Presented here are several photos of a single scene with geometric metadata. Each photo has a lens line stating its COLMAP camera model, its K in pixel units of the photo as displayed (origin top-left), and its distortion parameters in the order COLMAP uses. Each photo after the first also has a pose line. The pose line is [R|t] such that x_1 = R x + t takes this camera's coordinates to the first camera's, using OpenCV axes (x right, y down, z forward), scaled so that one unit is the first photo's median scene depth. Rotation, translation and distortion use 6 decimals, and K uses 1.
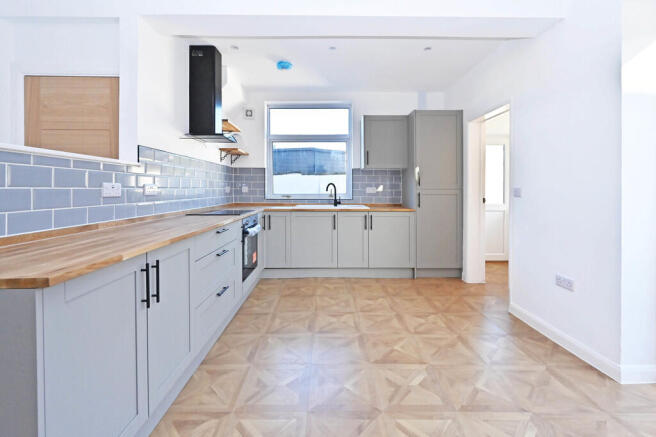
lens RADIAL K [[270.3, 0, 338.2], [0, 270.3, 197.6], [0, 0, 1]] dist [0.000192, 0.001448]
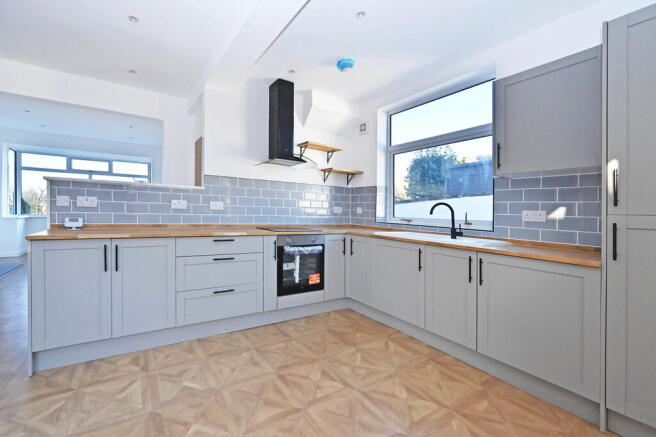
lens RADIAL K [[270.3, 0, 277.1], [0, 270.3, 219.6], [0, 0, 1]] dist [0.000192, 0.001448]
pose [[0.474344, 0.046539, -0.879109, 0.489714], [-0.056406, 0.998156, 0.022407, -0.005830], [0.878531, 0.038958, 0.476095, 0.430761]]
